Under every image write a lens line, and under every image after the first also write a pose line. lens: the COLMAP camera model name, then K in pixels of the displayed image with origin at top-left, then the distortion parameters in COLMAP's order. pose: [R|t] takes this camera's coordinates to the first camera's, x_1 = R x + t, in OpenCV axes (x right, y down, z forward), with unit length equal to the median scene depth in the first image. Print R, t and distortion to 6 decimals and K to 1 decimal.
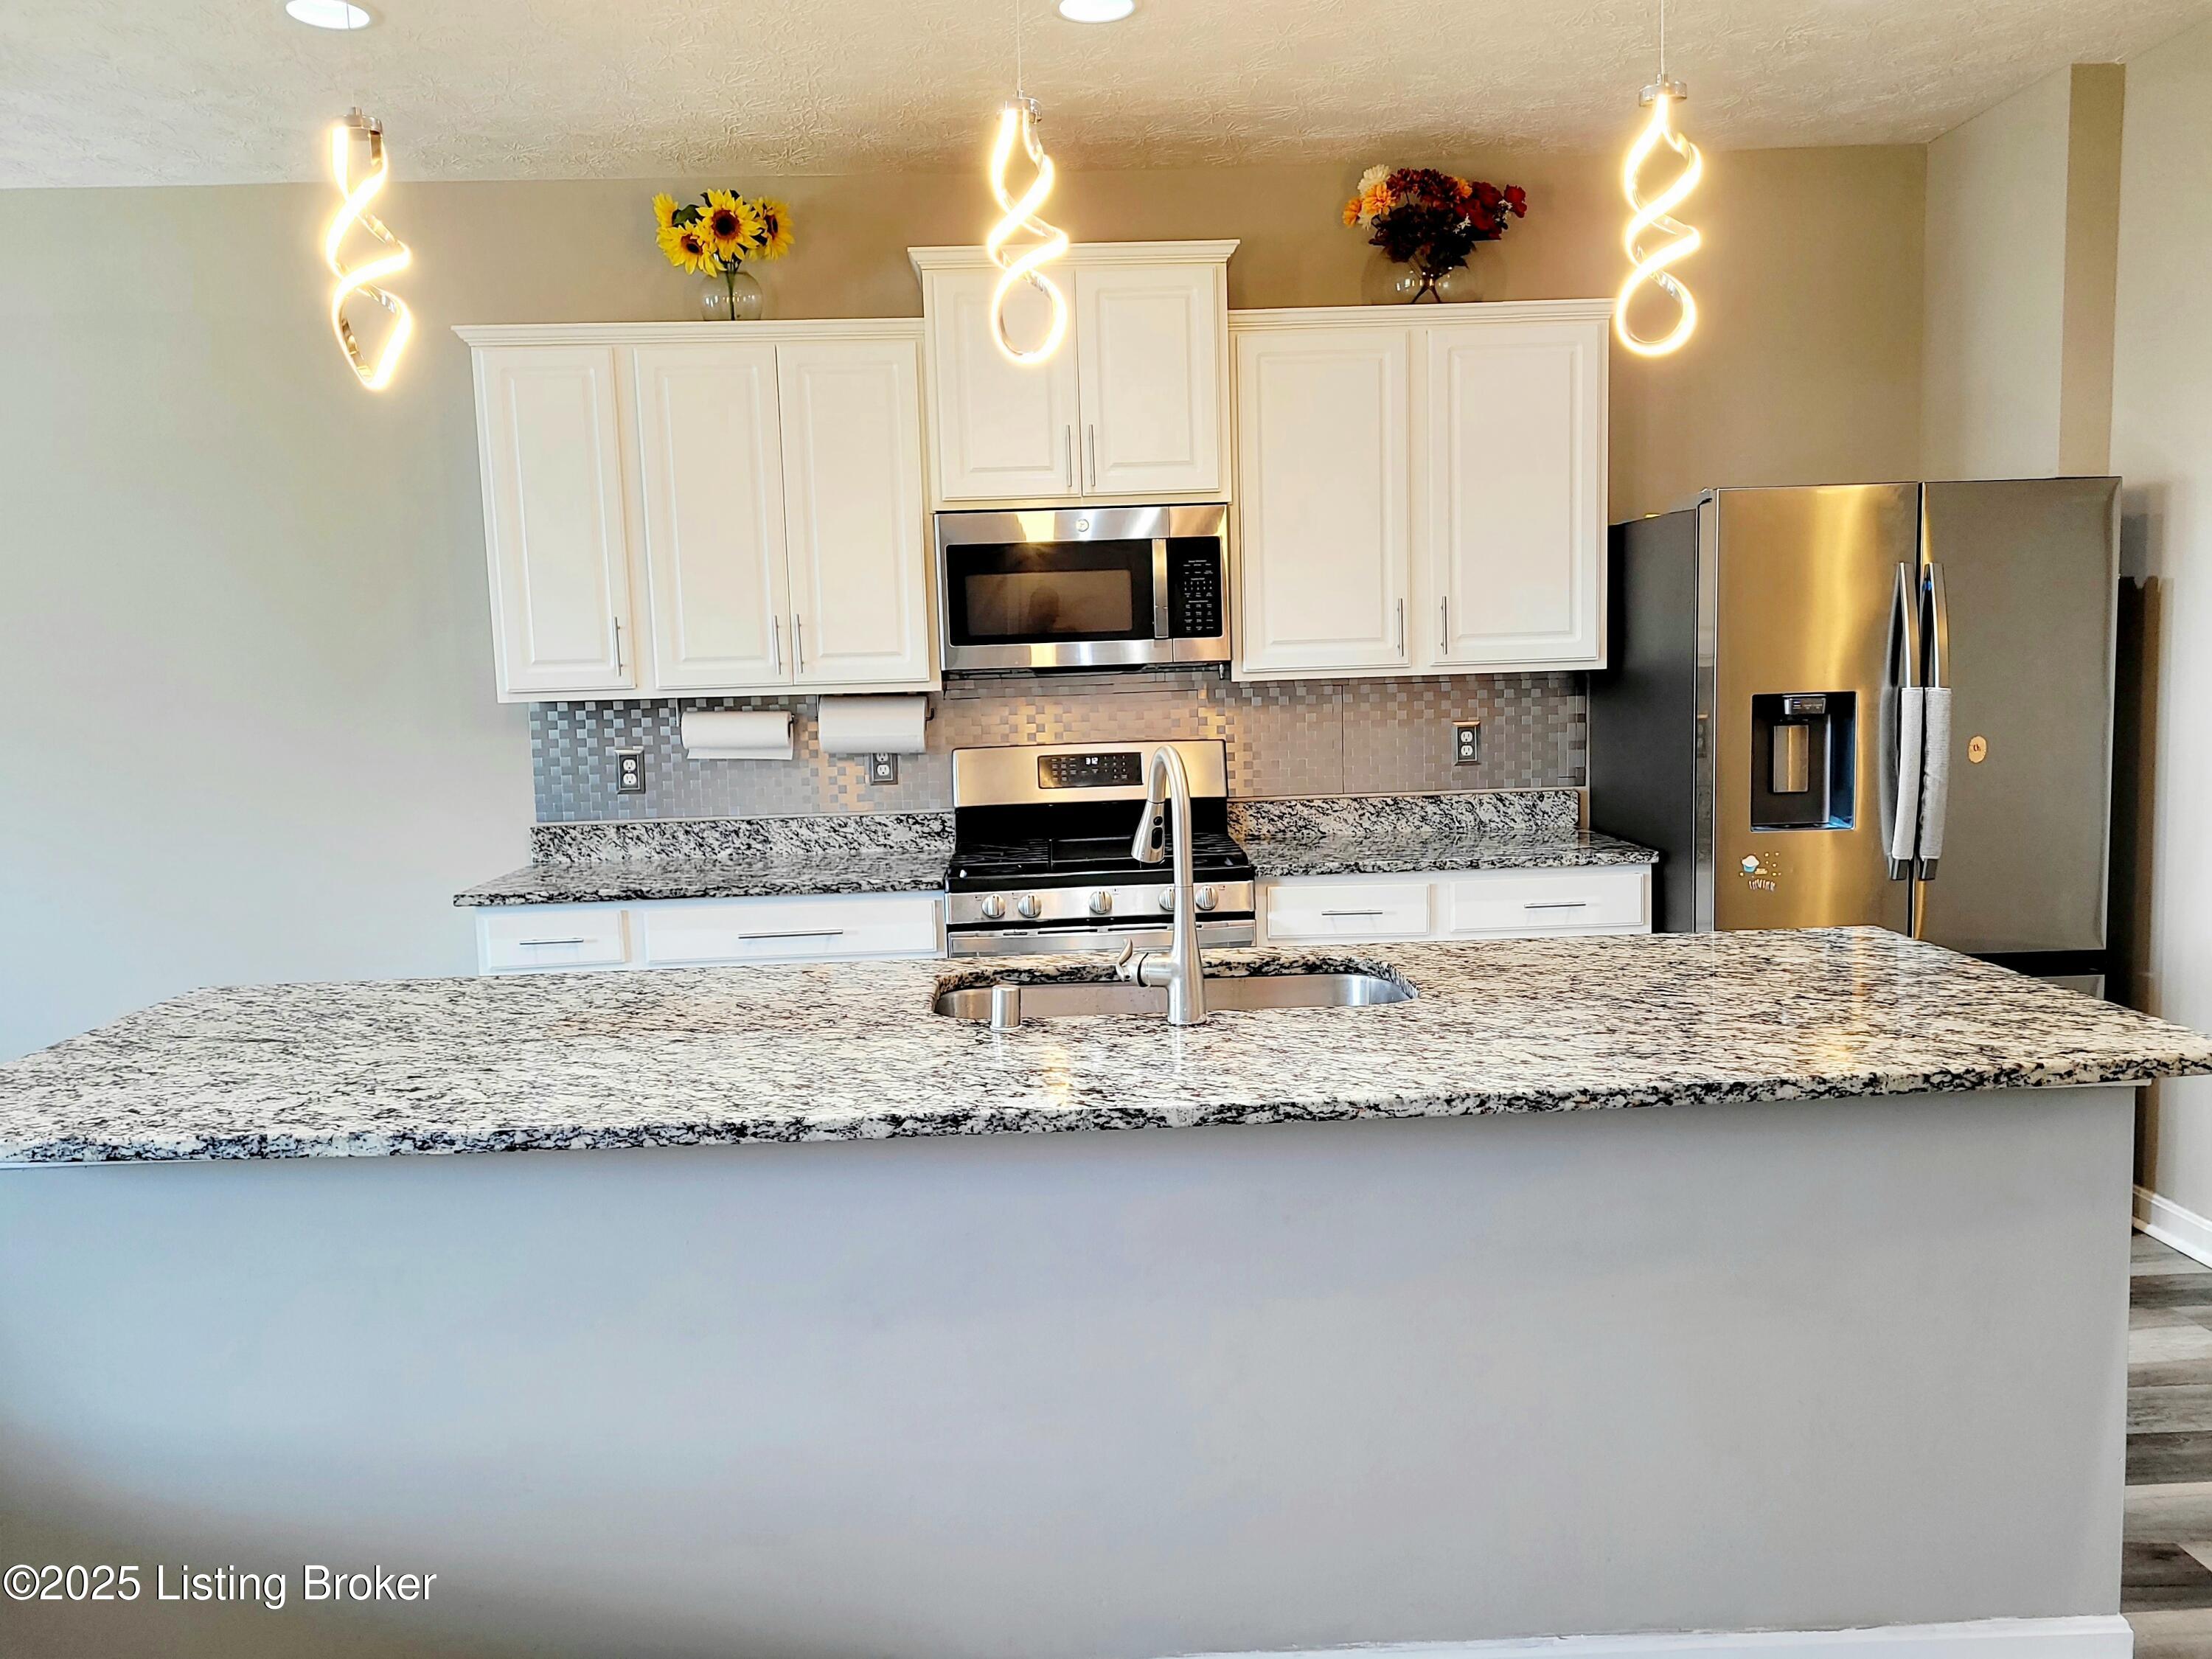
lens RADIAL K [[1672.8, 0, 1106.0], [0, 1672.8, 829.5], [0, 0, 1]] dist [0.068449, -0.063942]
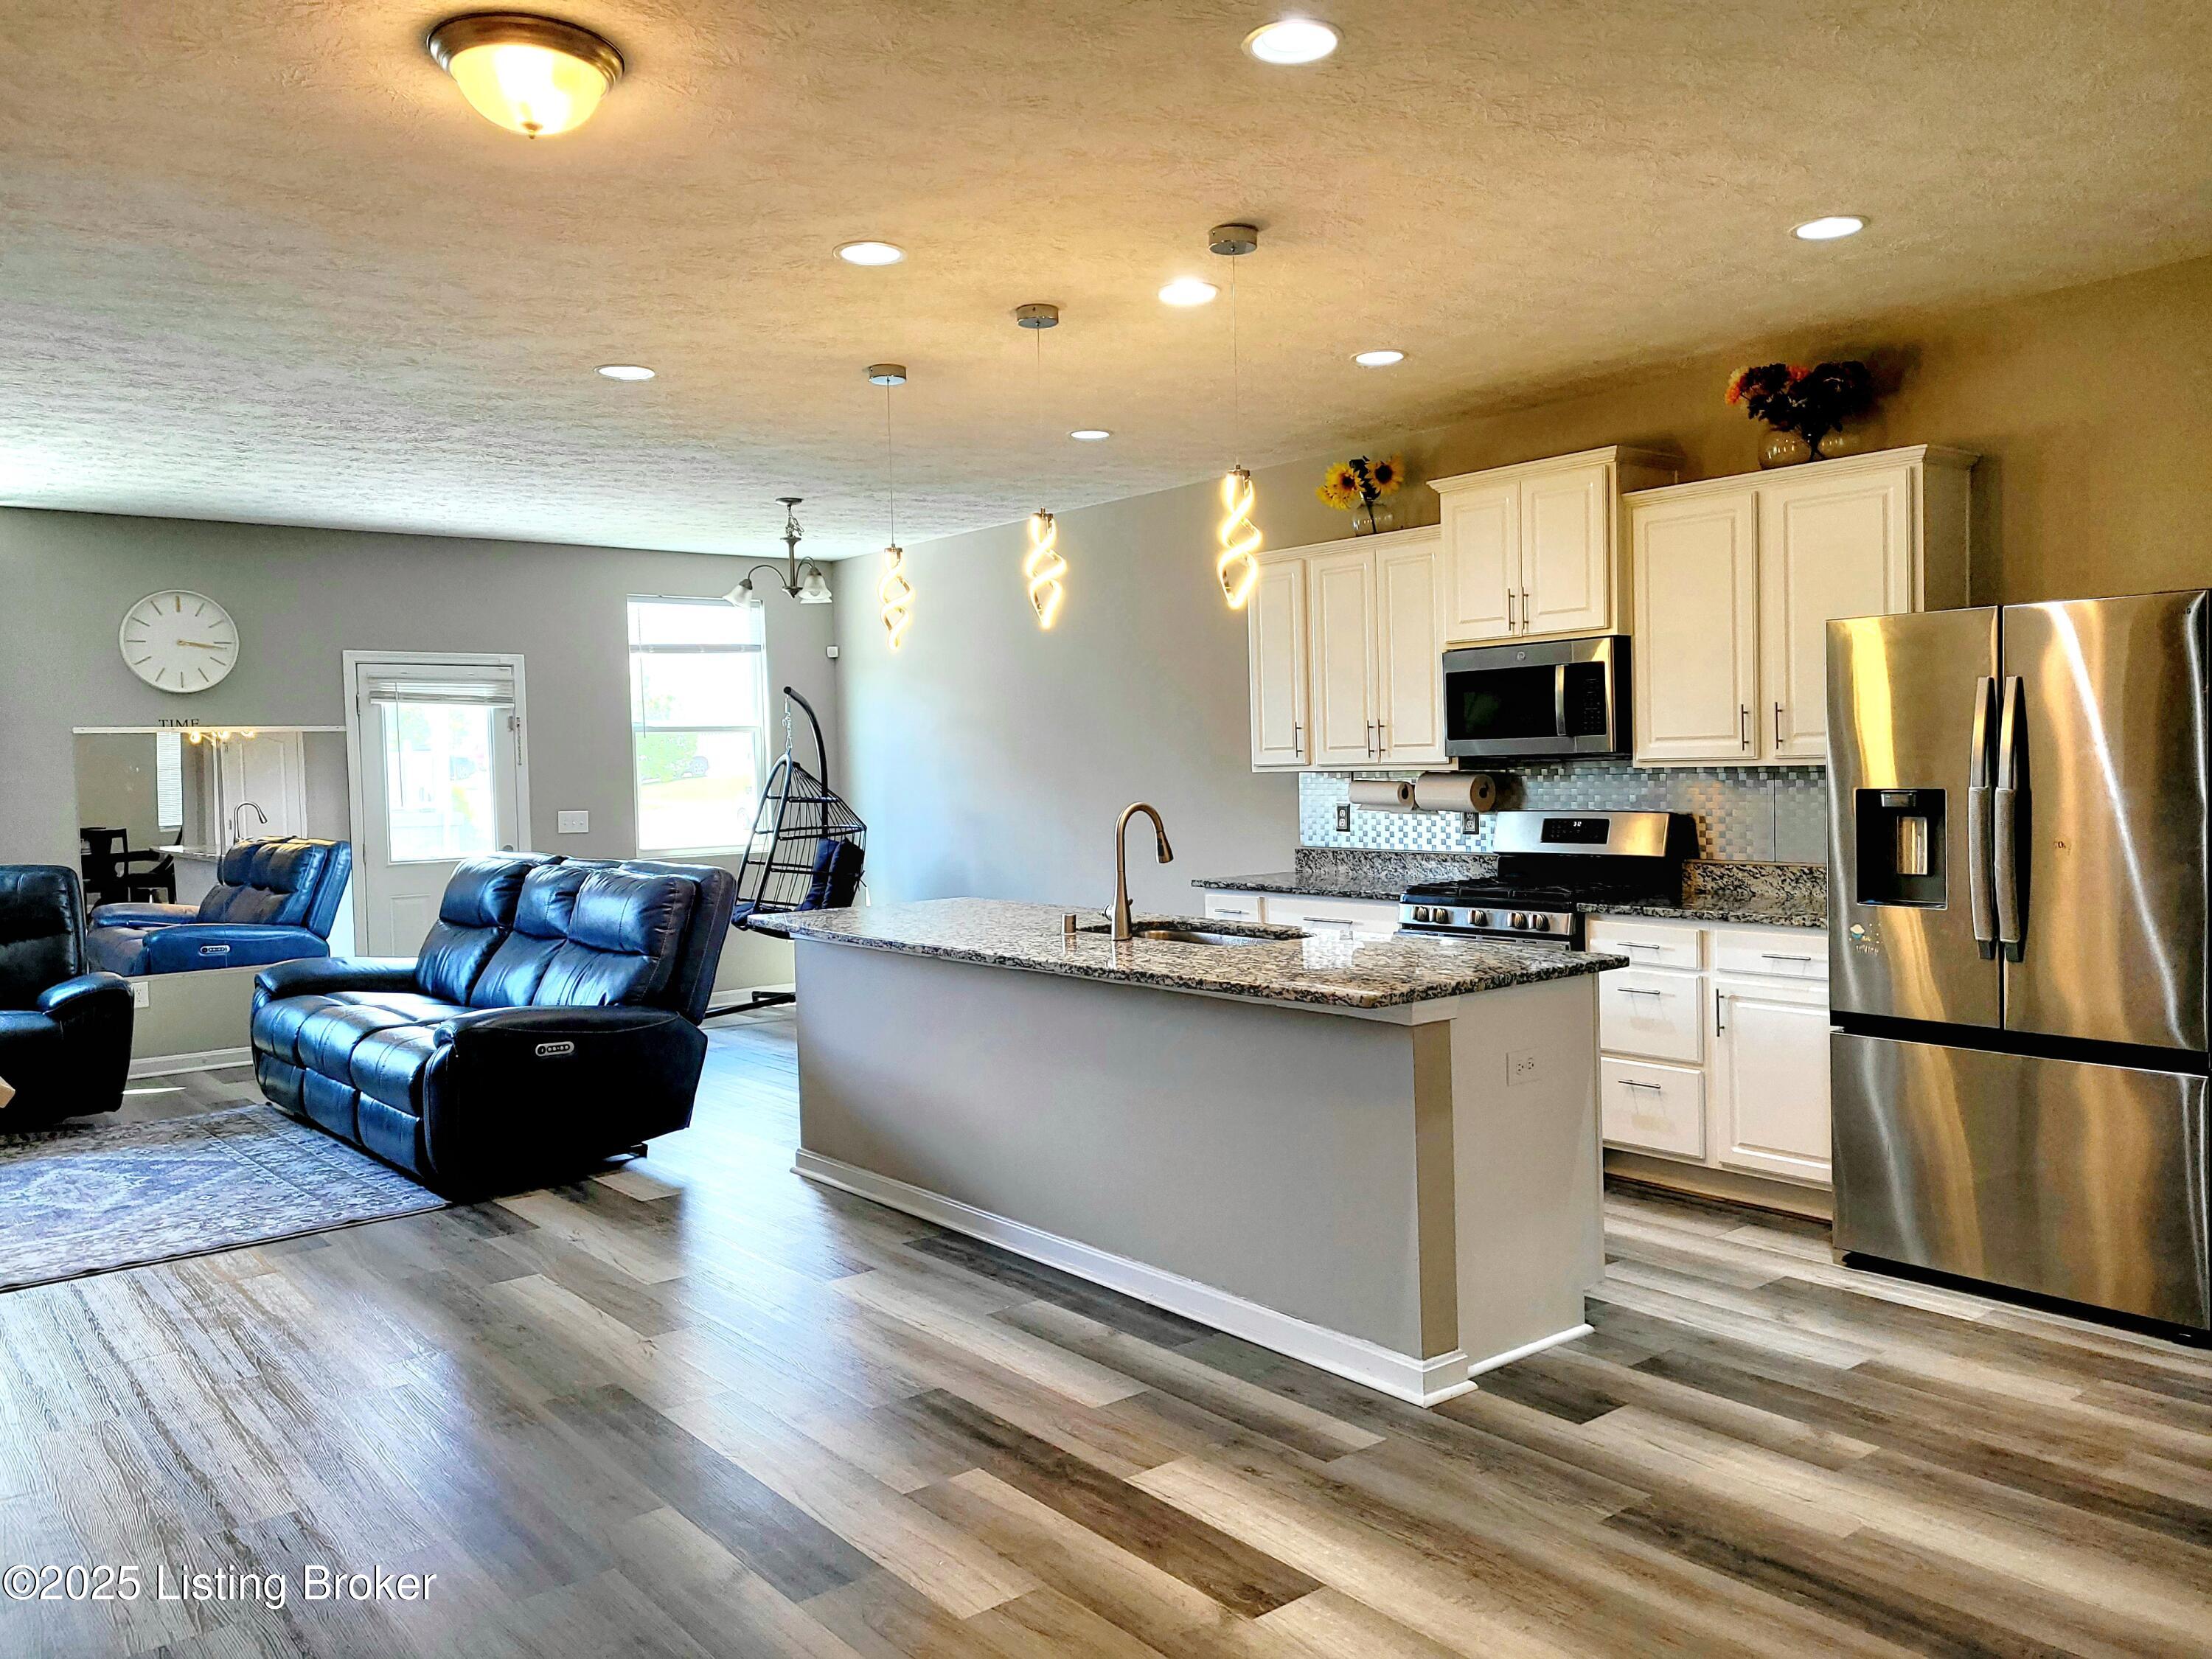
lens RADIAL K [[1672.8, 0, 1106.0], [0, 1672.8, 829.5], [0, 0, 1]] dist [0.068449, -0.063942]
pose [[0.595580, 0.050190, -0.801726, 0.895465], [-0.078111, 0.996935, 0.004384, -0.013451], [0.799489, 0.060012, 0.597675, -0.120261]]
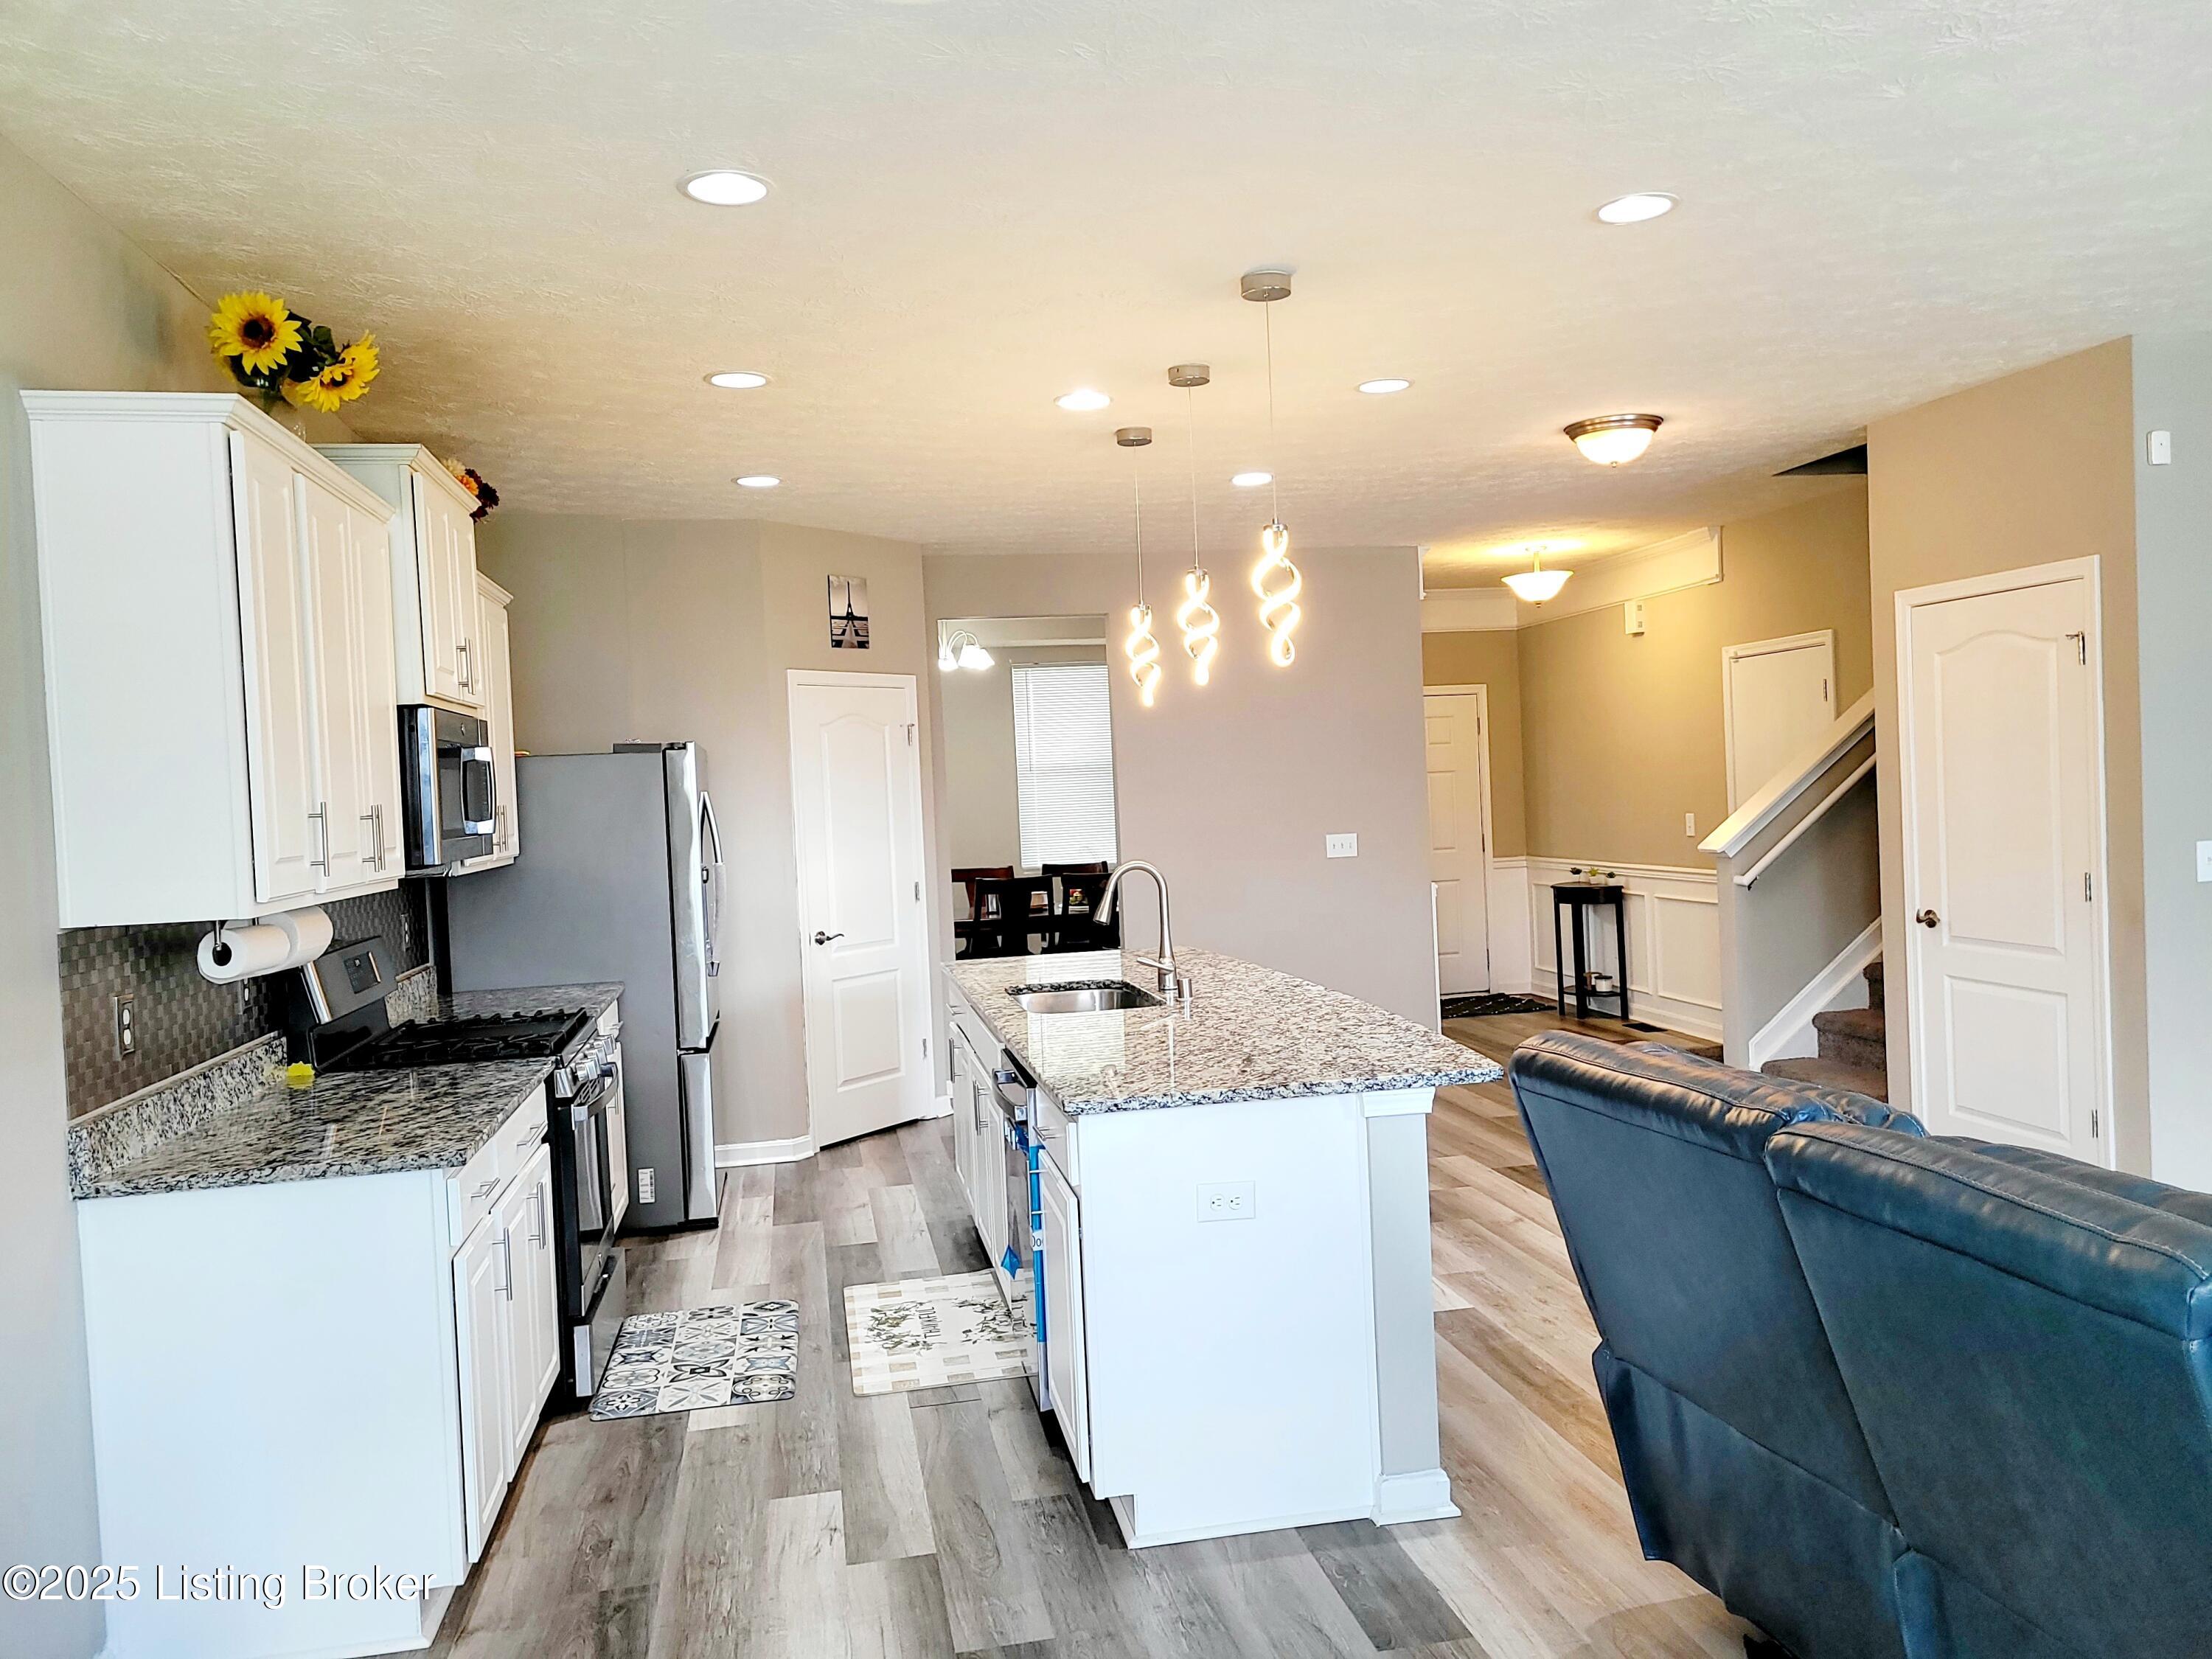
lens RADIAL K [[1658.6, 0, 1134.8], [0, 1658.6, 849.6], [0, 0, 1]] dist [0.064980, -0.059896]
pose [[-0.164354, -0.000377, 0.986401, -1.111343], [0.148506, 0.988592, 0.025122, -0.066504], [-0.975158, 0.150616, -0.162423, 0.749088]]
